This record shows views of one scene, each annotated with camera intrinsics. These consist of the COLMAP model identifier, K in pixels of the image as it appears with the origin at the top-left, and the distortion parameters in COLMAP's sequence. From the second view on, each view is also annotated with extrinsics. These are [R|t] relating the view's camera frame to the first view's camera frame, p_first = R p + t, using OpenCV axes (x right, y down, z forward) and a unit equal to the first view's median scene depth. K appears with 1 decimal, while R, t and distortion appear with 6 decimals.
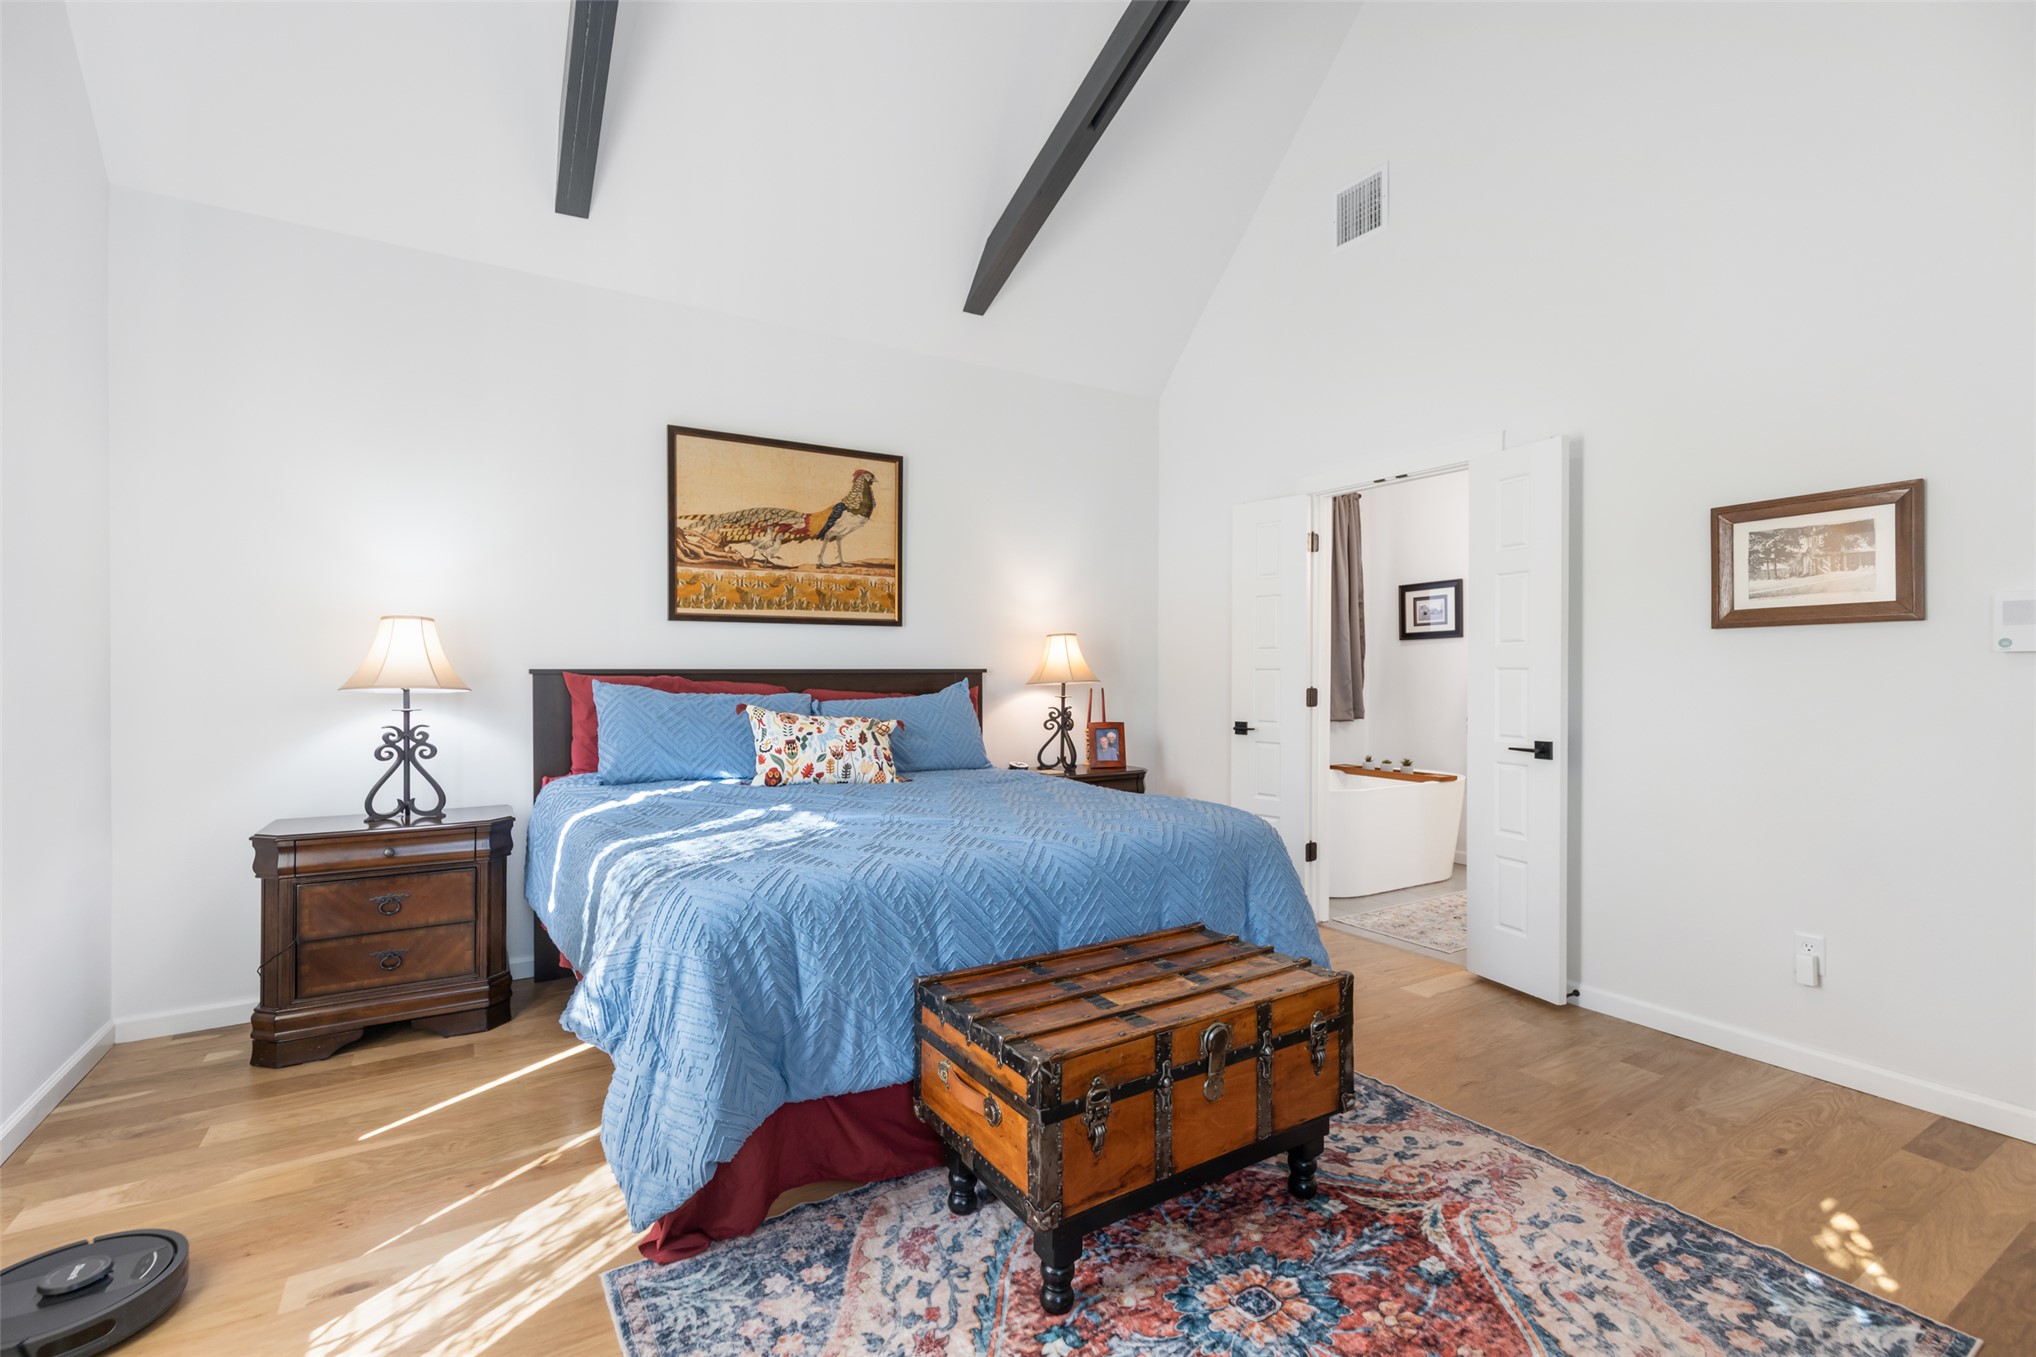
lens RADIAL K [[922.1, 0, 1017.8], [0, 922.1, 675.5], [0, 0, 1]] dist [0.009936, -0.001814]
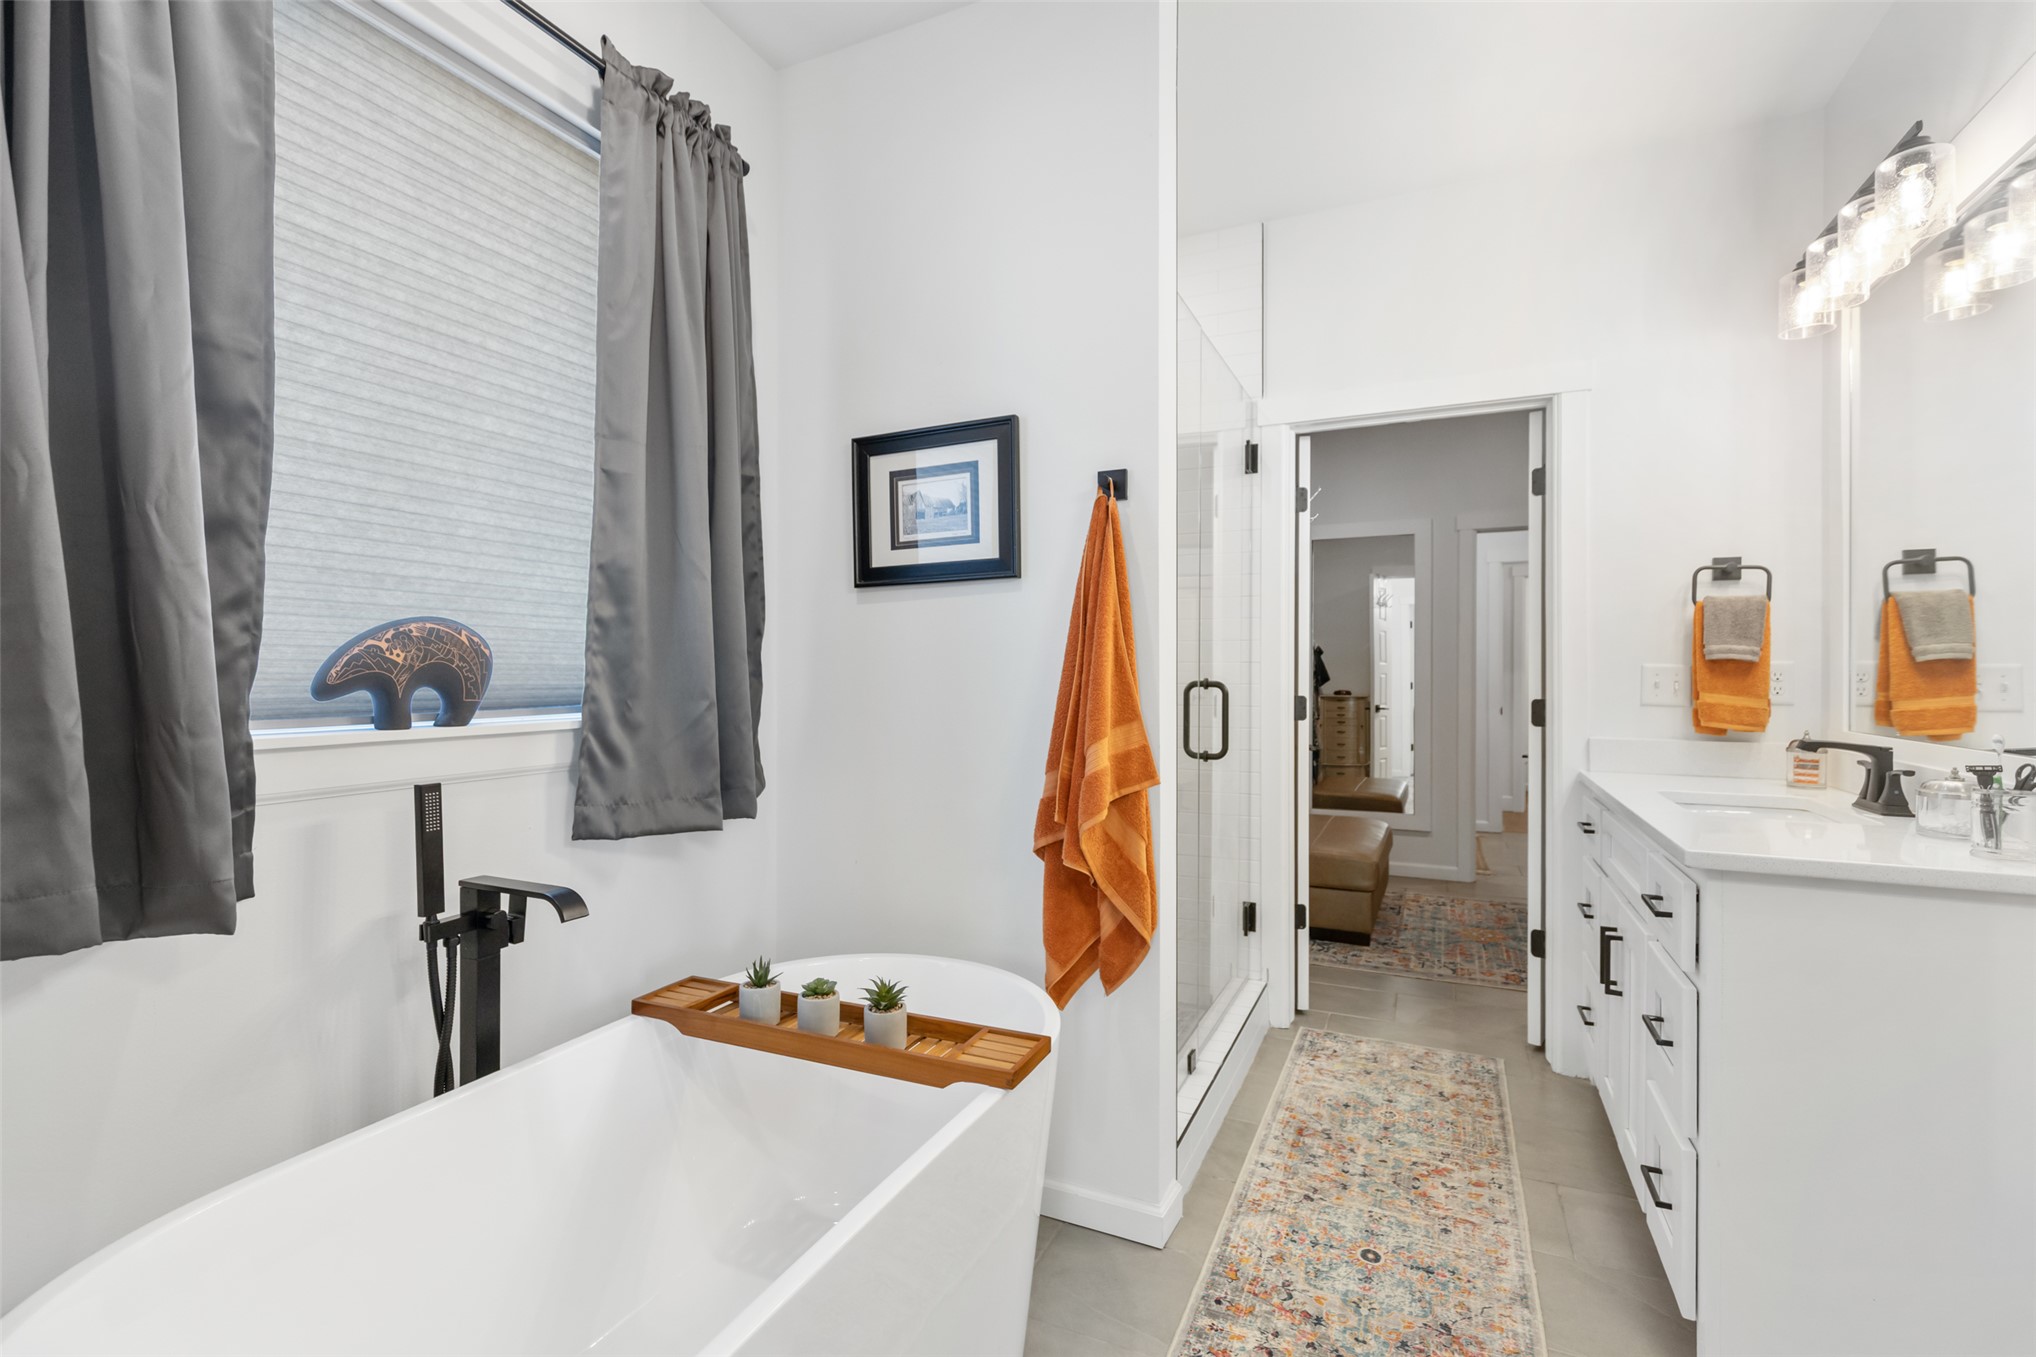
lens RADIAL K [[922.1, 0, 1037.0], [0, 922.1, 663.4], [0, 0, 1]] dist [0.009936, -0.001814]
pose [[0.829141, 0.001164, 0.559038, 0.447719], [0.004913, 0.999944, -0.009369, -0.007057], [-0.559018, 0.010515, 0.829089, 1.093615]]
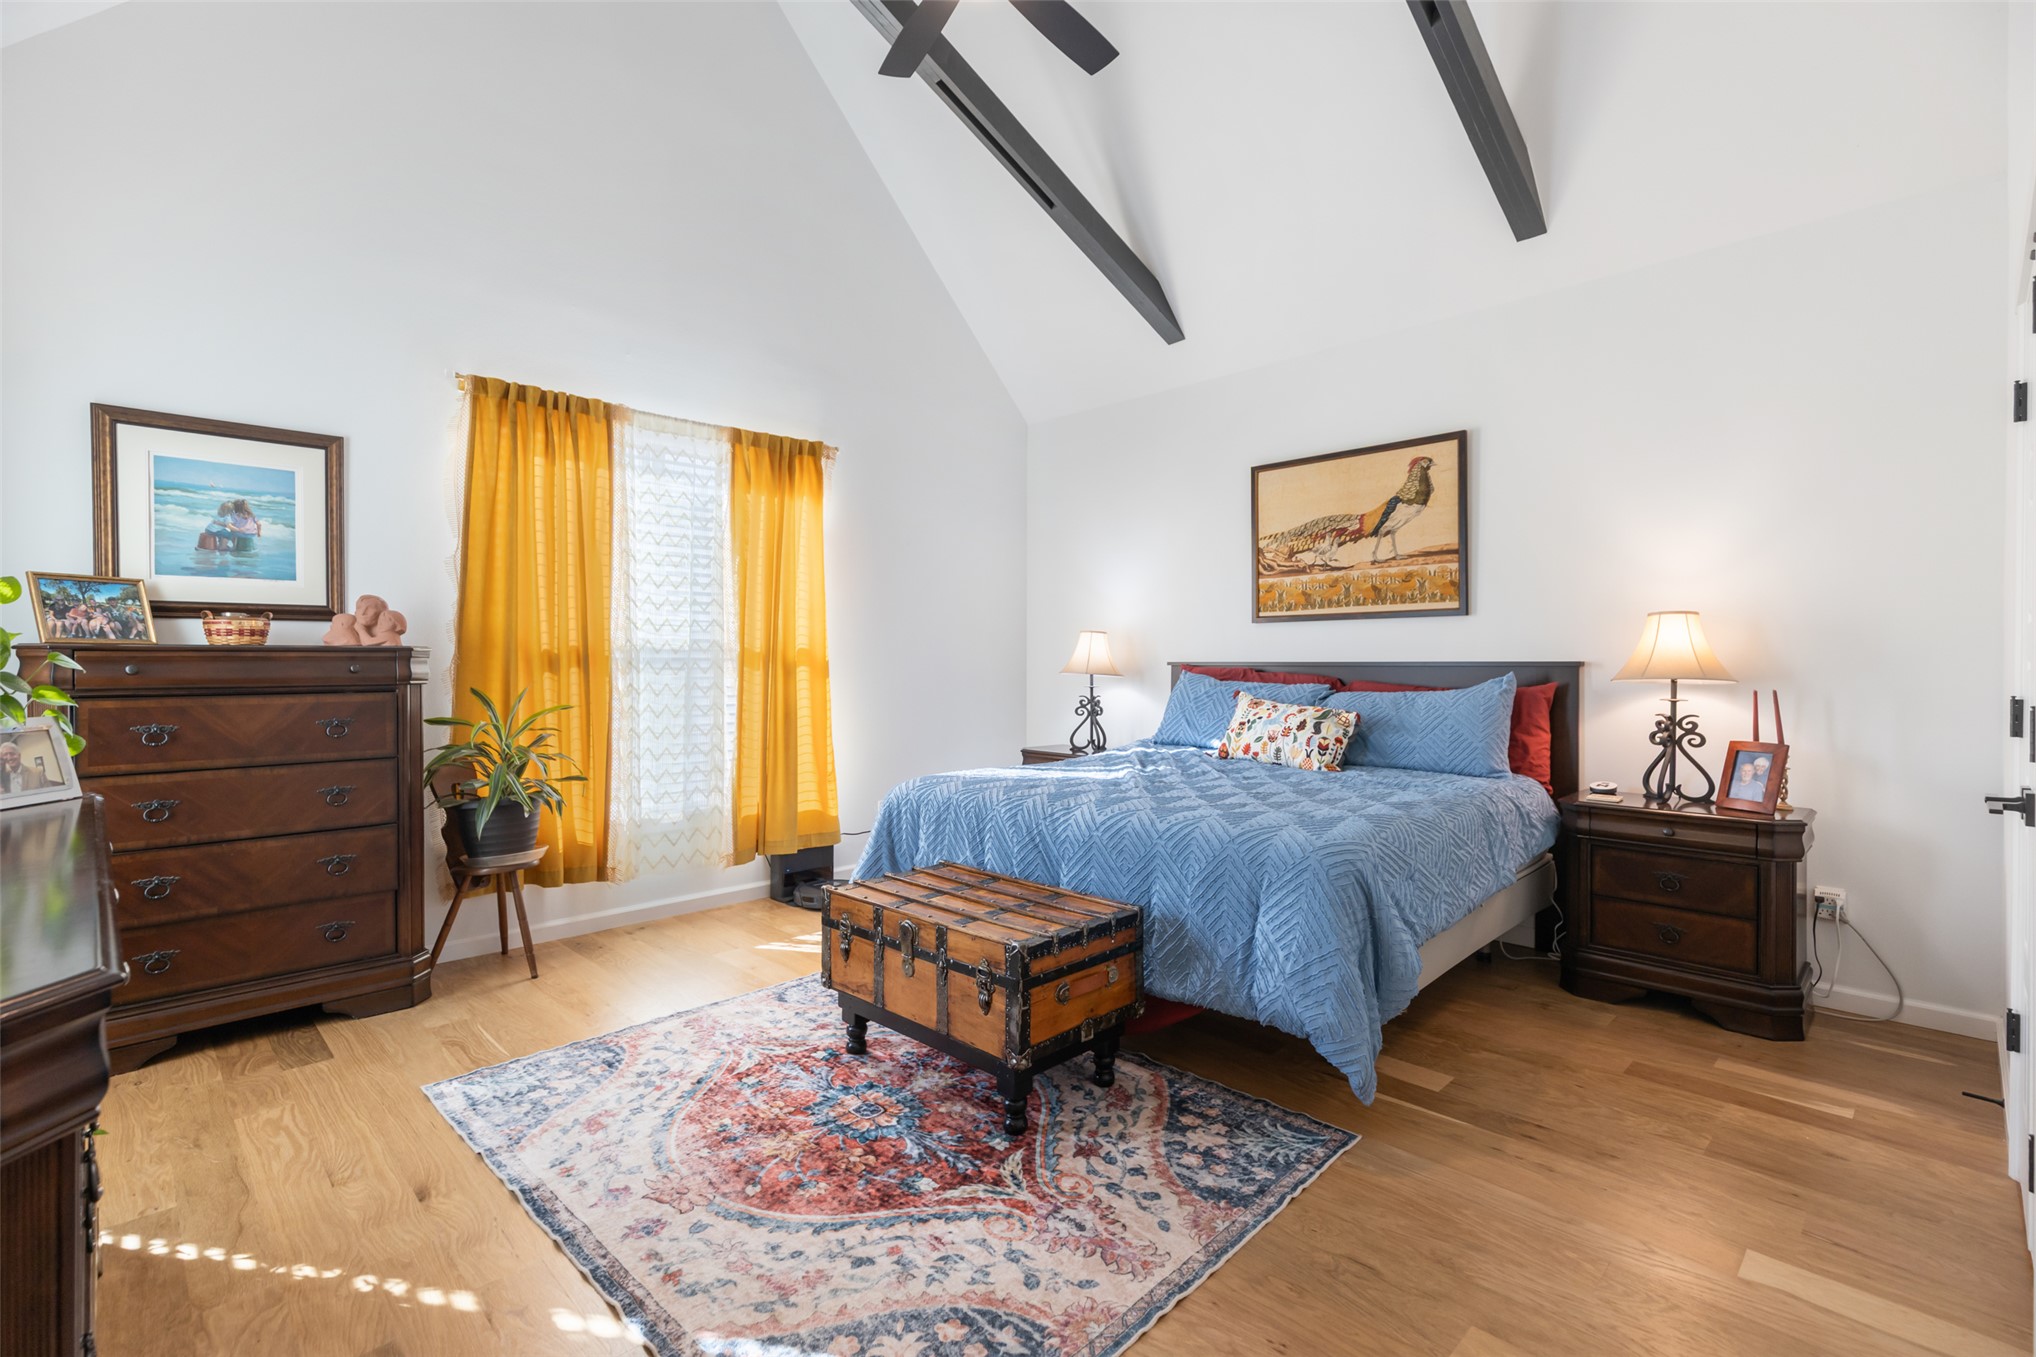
lens RADIAL K [[922.1, 0, 1019.6], [0, 922.1, 668.5], [0, 0, 1]] dist [0.009936, -0.001814]
pose [[0.218788, 0.006080, -0.975753, 0.829423], [-0.006927, 0.999965, 0.004677, -0.001924], [0.975748, 0.005736, 0.218823, 0.451772]]
